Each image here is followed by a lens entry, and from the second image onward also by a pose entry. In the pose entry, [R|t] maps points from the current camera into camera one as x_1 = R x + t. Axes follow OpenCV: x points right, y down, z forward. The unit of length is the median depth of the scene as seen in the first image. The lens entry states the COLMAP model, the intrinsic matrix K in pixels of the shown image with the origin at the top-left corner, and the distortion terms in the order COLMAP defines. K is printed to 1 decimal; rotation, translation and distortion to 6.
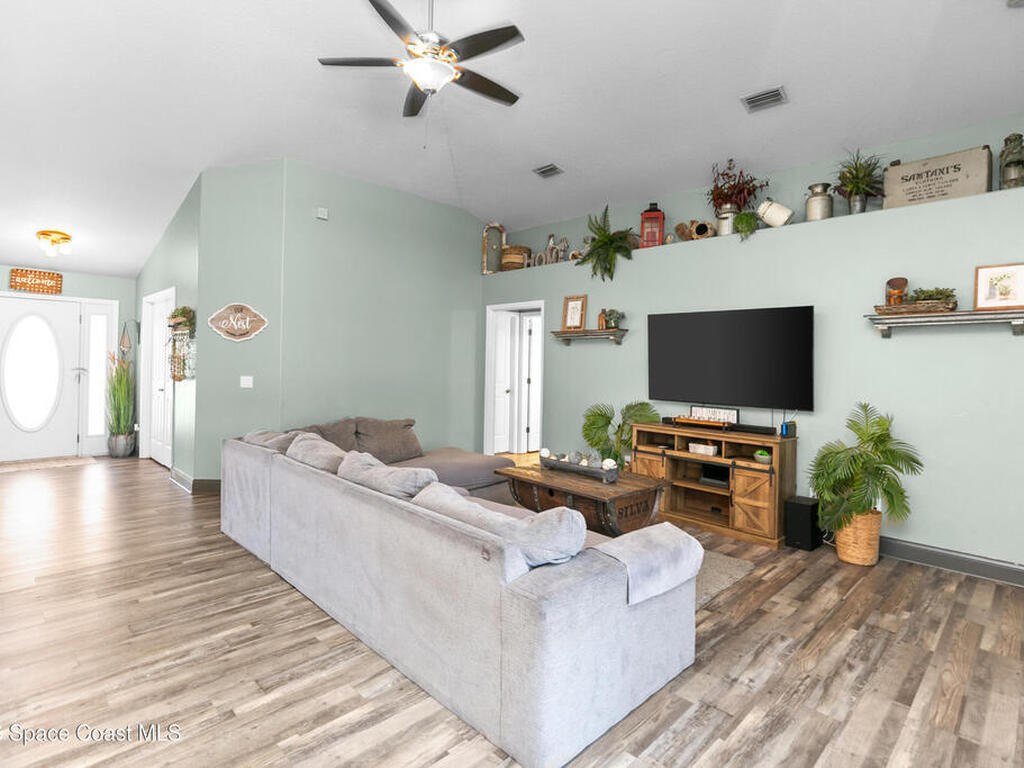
lens RADIAL K [[521.5, 0, 516.4], [0, 521.5, 370.2], [0, 0, 1]] dist [0.001888, -0.001439]
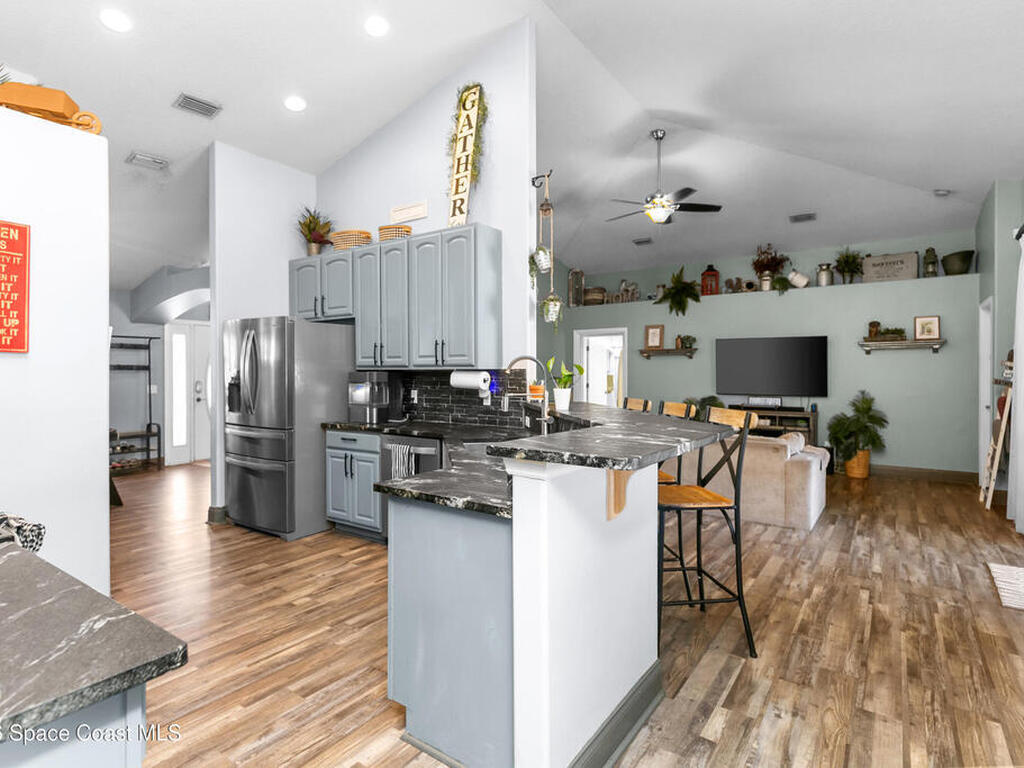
lens RADIAL K [[527.0, 0, 512.0], [0, 527.0, 384.0], [0, 0, 1]] dist [0.000683, -0.000970]
pose [[0.985843, -0.021908, 0.166233, -0.826176], [0.020278, 0.999728, 0.011498, -0.005428], [-0.166439, -0.007964, 0.986020, -0.605982]]
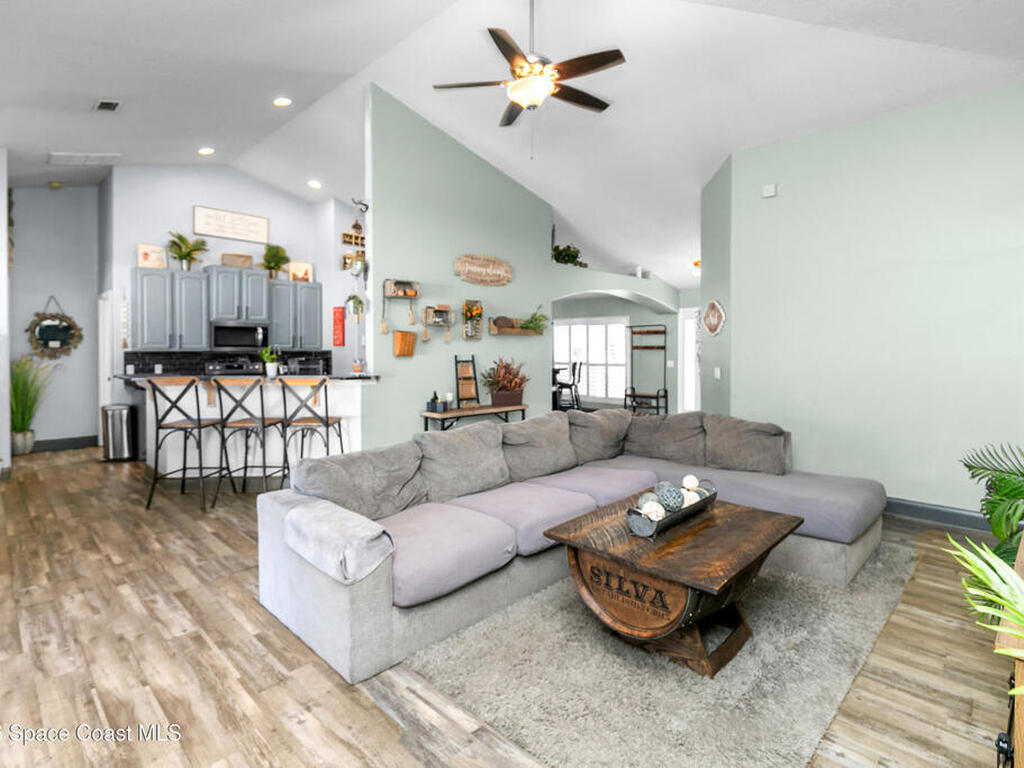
lens RADIAL K [[521.5, 0, 516.4], [0, 521.5, 370.2], [0, 0, 1]] dist [0.001888, -0.001439]
pose [[0.030370, 0.020064, -0.999337, 0.777825], [-0.009901, 0.999755, 0.019772, -0.002287], [0.999490, 0.009294, 0.030561, 0.786989]]
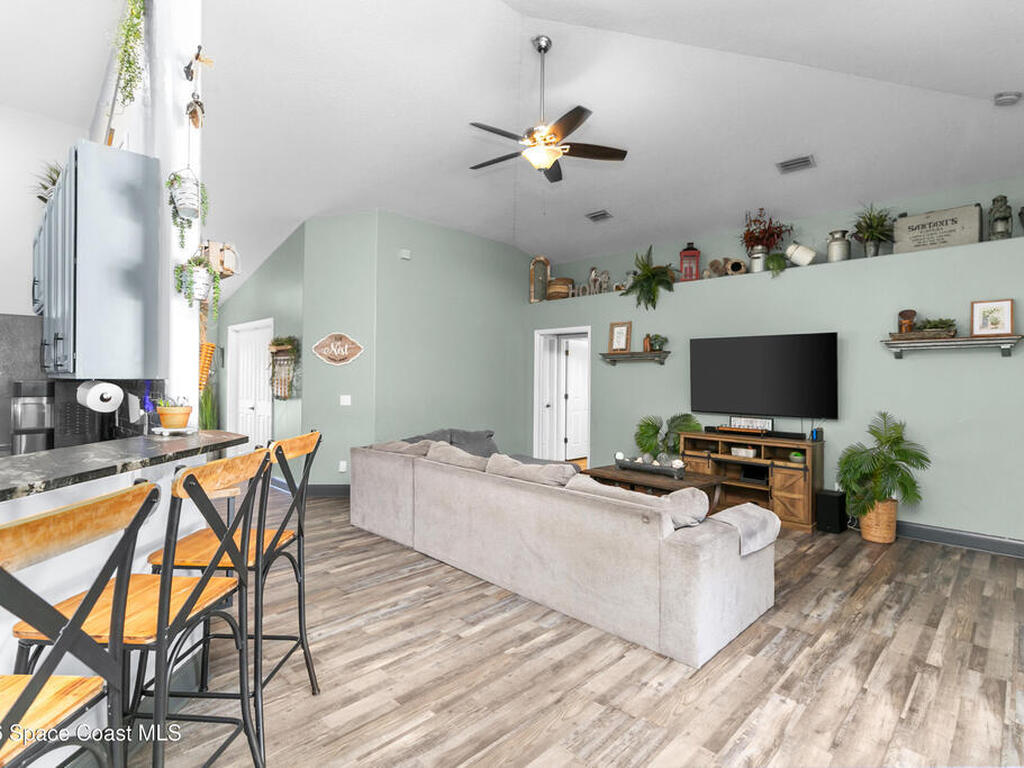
lens RADIAL K [[510.8, 0, 512.0], [0, 510.8, 384.0], [0, 0, 1]] dist [-0.001108, -0.001287]
pose [[0.999925, -0.010917, 0.005574, -0.210437], [0.010933, 0.999936, -0.002893, -0.009104], [-0.005542, 0.002954, 0.999980, -0.197193]]
